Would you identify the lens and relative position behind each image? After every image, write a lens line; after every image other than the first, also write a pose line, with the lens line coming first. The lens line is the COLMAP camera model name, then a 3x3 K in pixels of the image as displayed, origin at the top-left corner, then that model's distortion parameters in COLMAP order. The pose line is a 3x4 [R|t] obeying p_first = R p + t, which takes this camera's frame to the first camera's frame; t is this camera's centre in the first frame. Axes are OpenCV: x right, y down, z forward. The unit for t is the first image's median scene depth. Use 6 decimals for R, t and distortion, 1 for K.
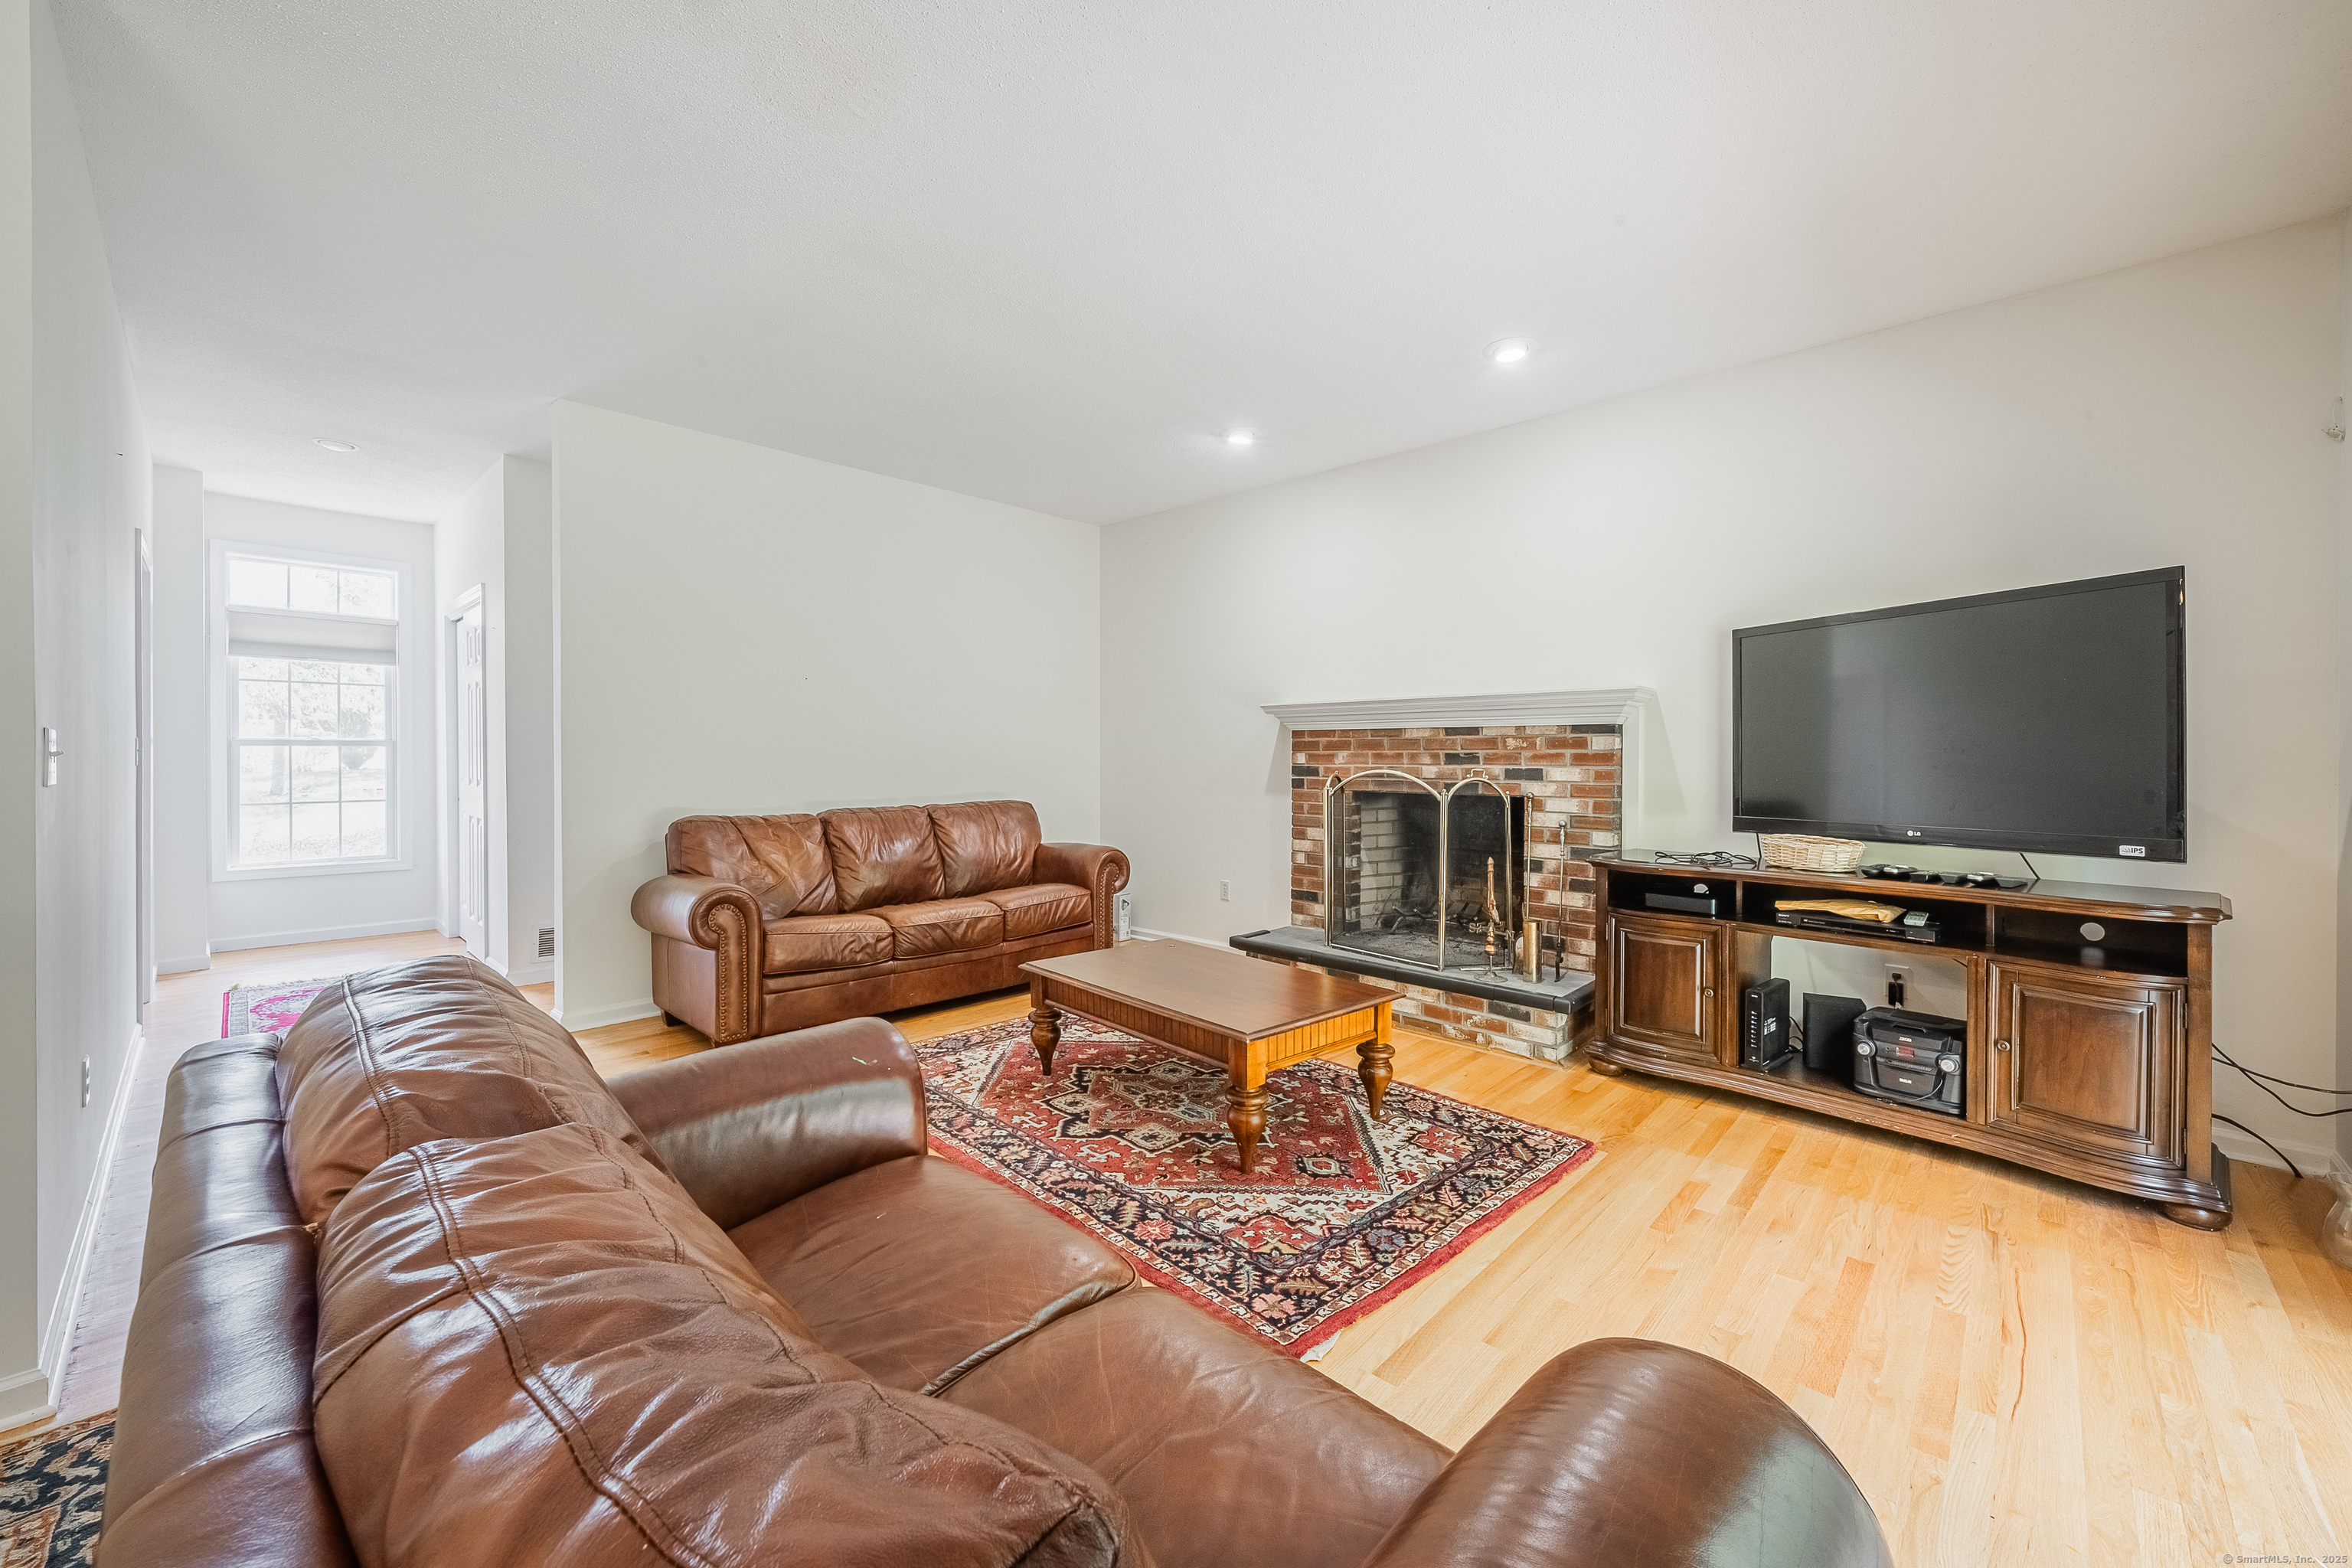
lens RADIAL K [[921.9, 0, 1176.7], [0, 921.9, 760.8], [0, 0, 1]] dist [0.001377, 0.000035]
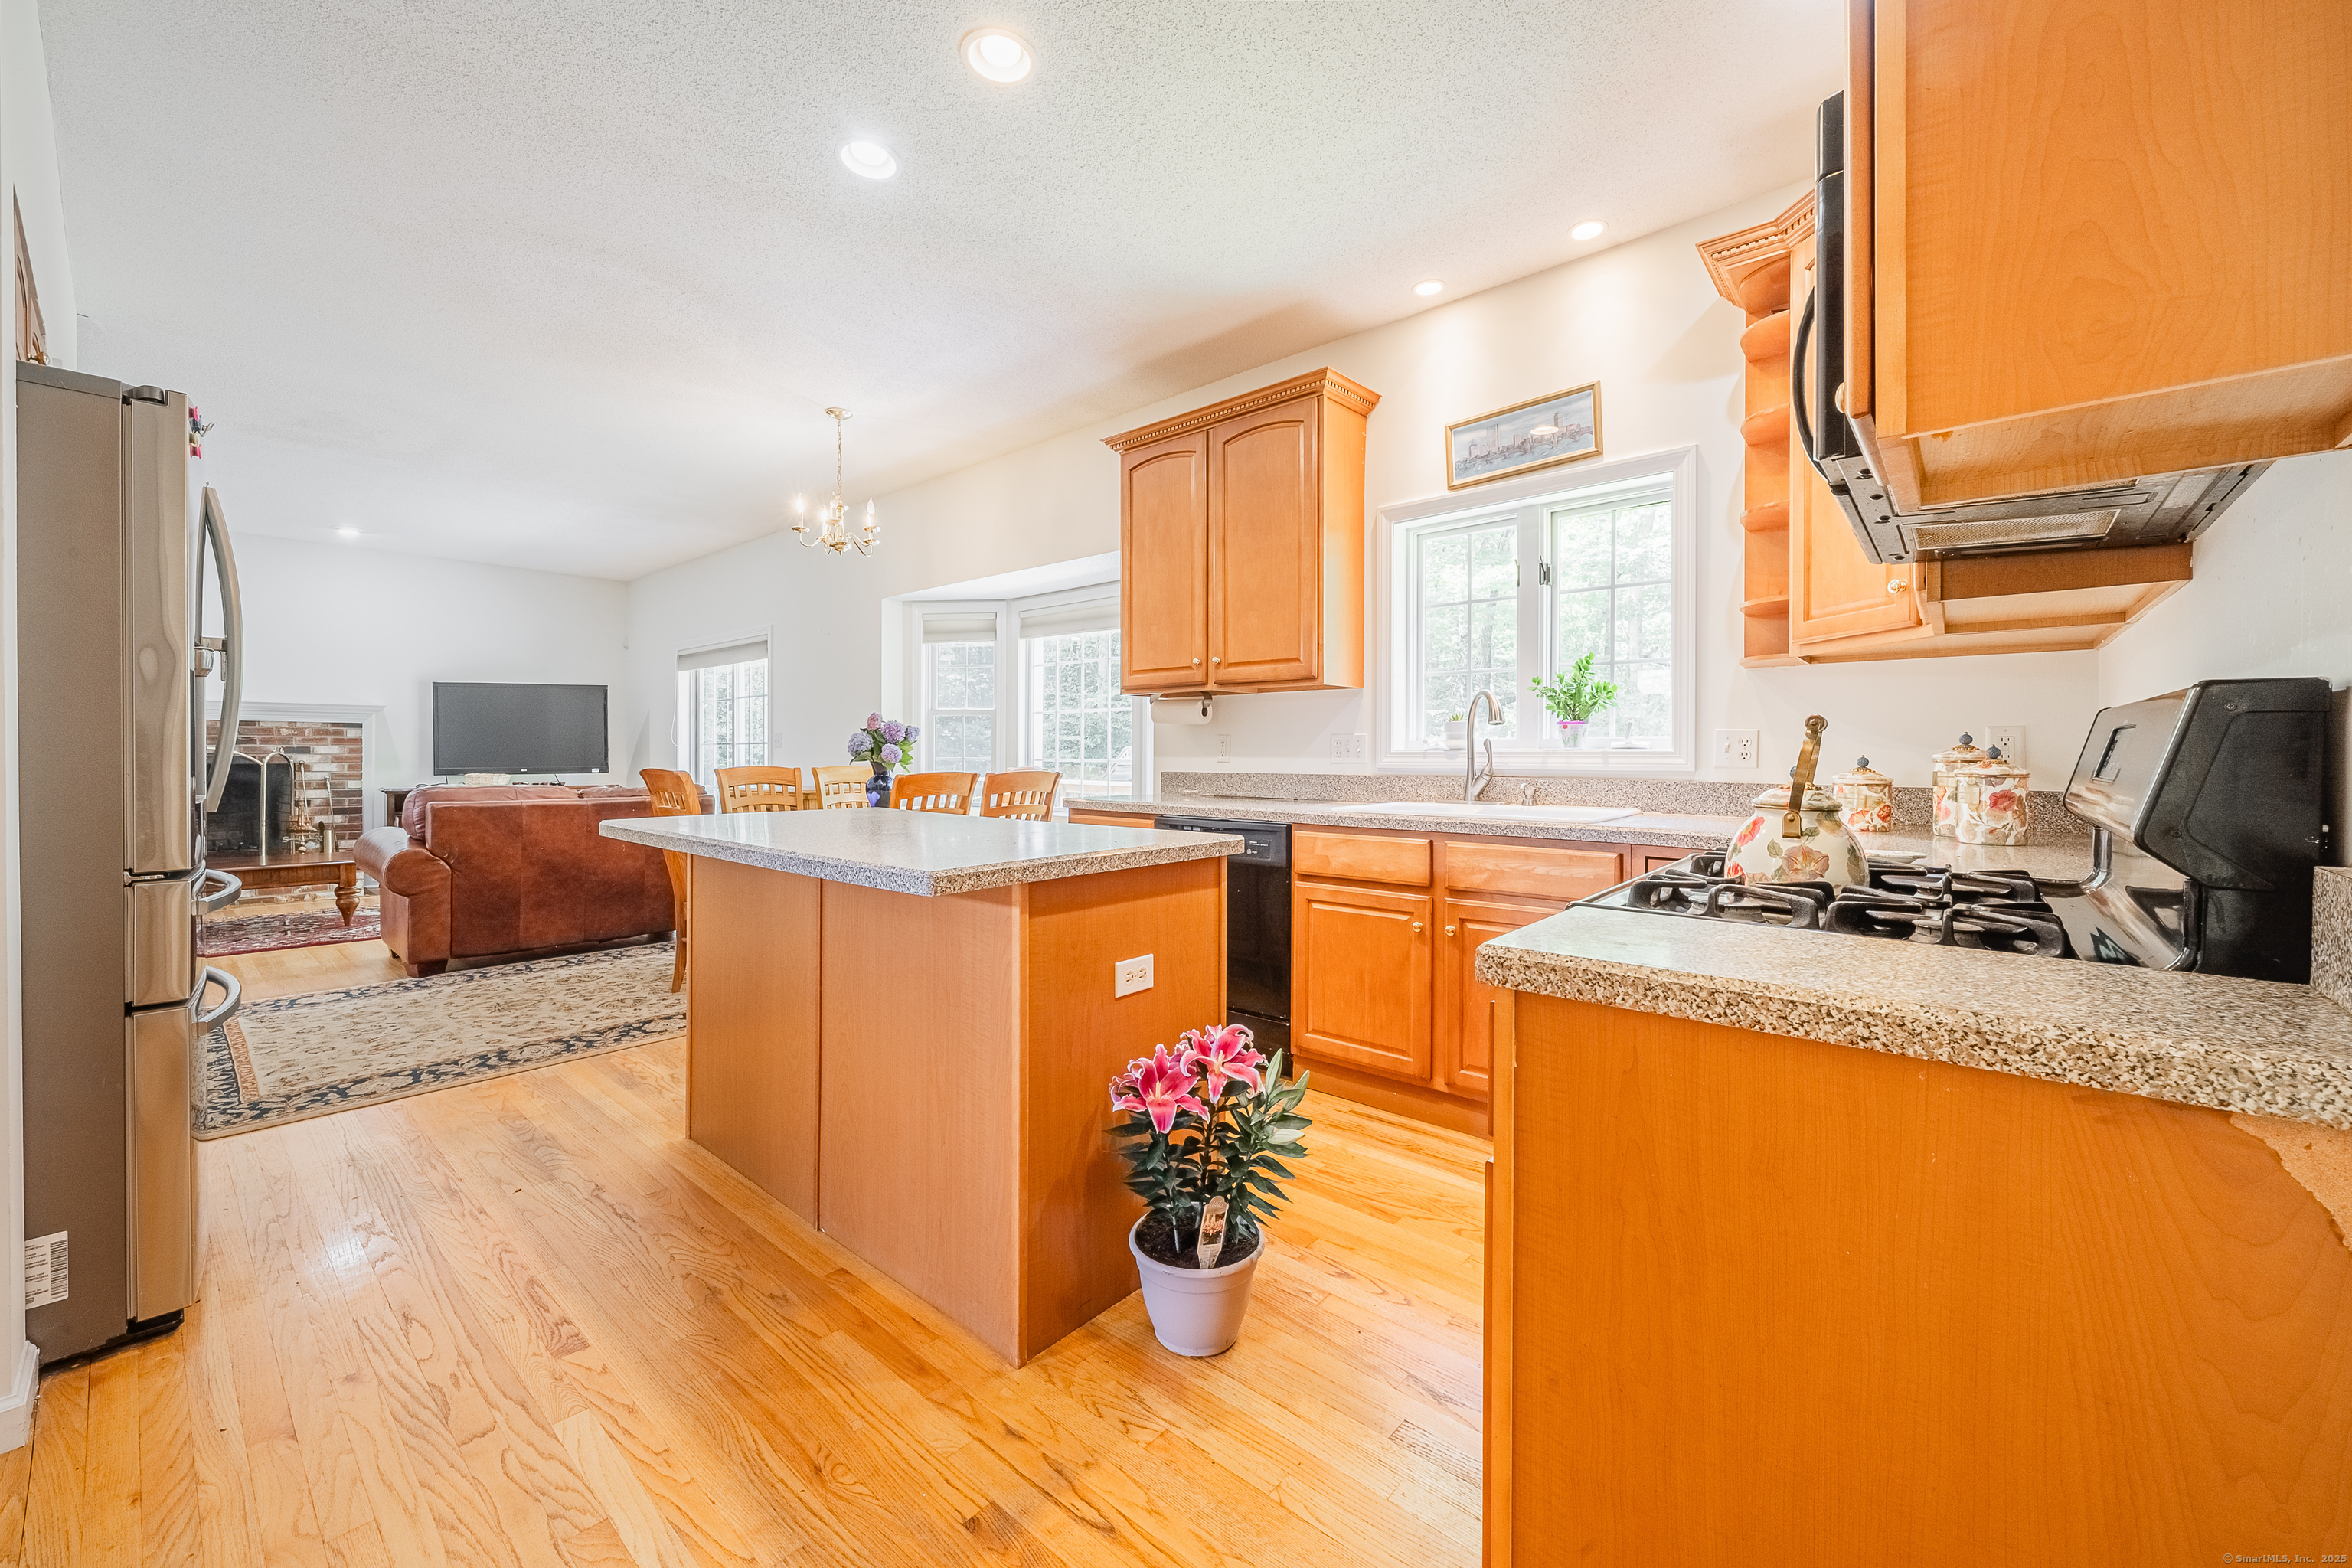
lens RADIAL K [[921.9, 0, 1175.6], [0, 921.9, 760.6], [0, 0, 1]] dist [0.001377, 0.000035]
pose [[-0.054510, -0.007147, 0.998488, -1.469158], [0.008195, 0.999938, 0.007605, 0.035555], [-0.998480, 0.008597, -0.054448, -0.549469]]
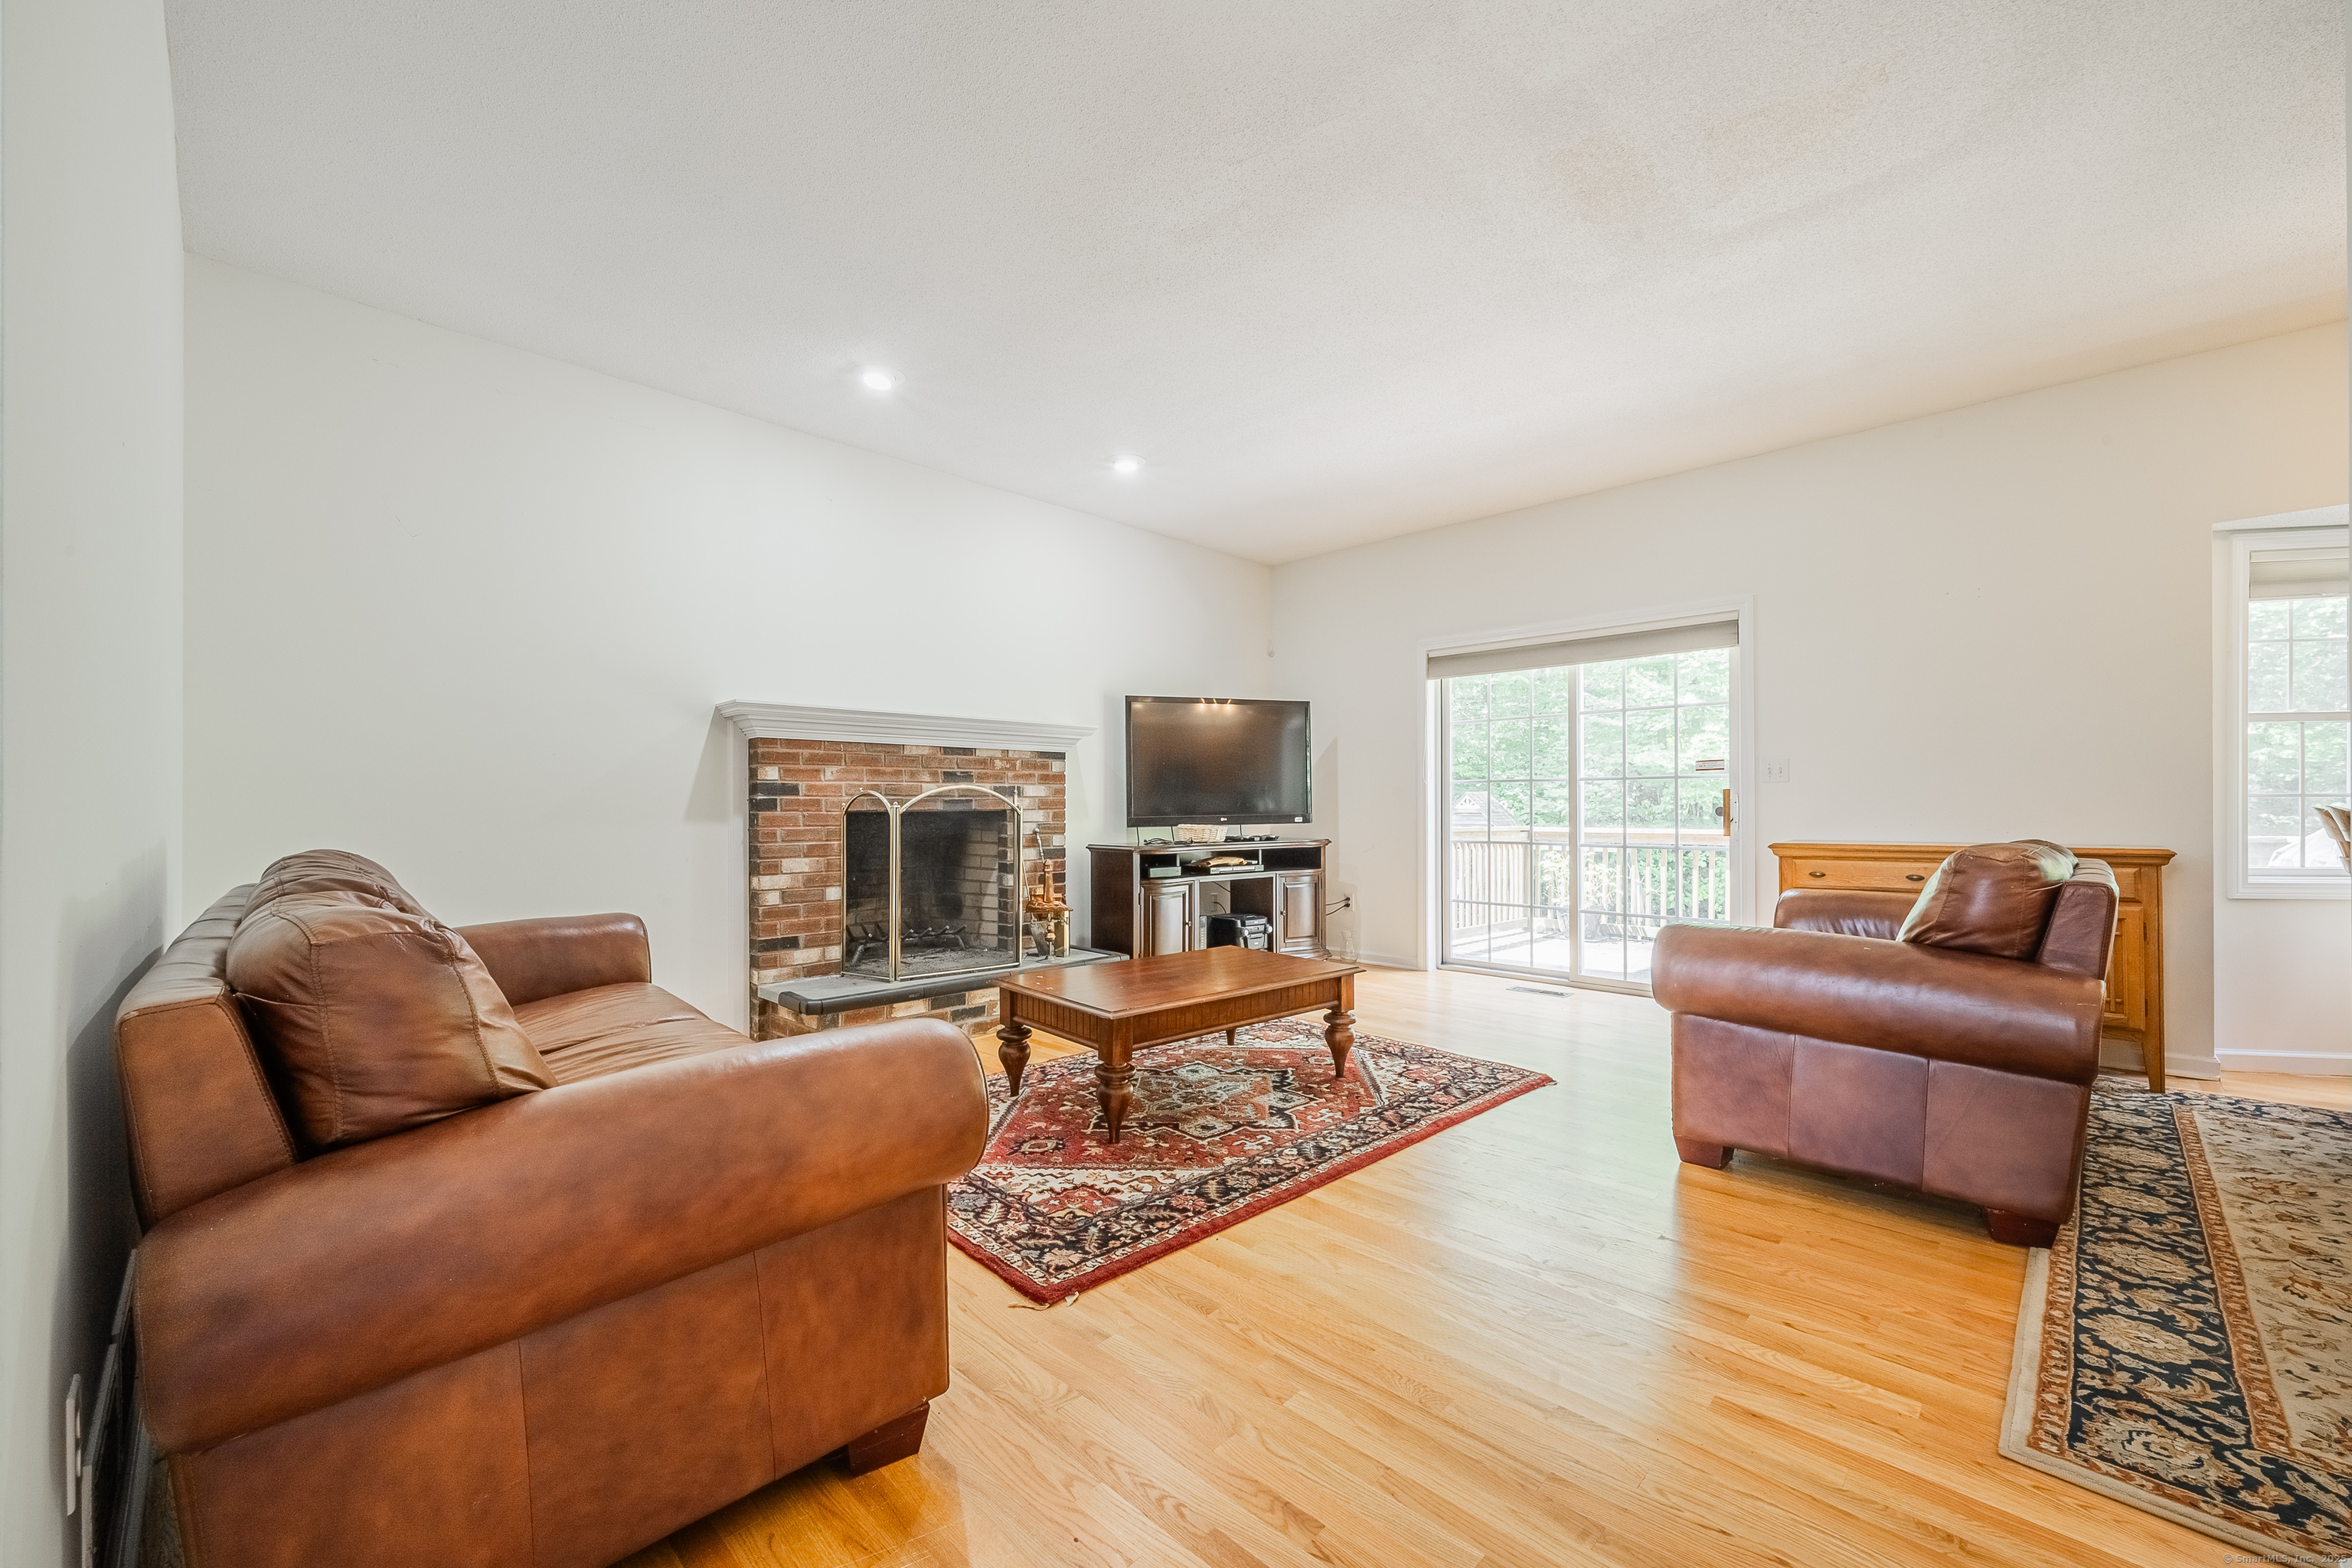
lens RADIAL K [[921.9, 0, 1178.4], [0, 921.9, 799.2], [0, 0, 1]] dist [0.001377, 0.000035]
pose [[0.015606, 0.003503, 0.999872, -0.826297], [0.008950, 0.999953, -0.003643, 0.032670], [-0.999838, 0.009005, 0.015574, 0.795617]]
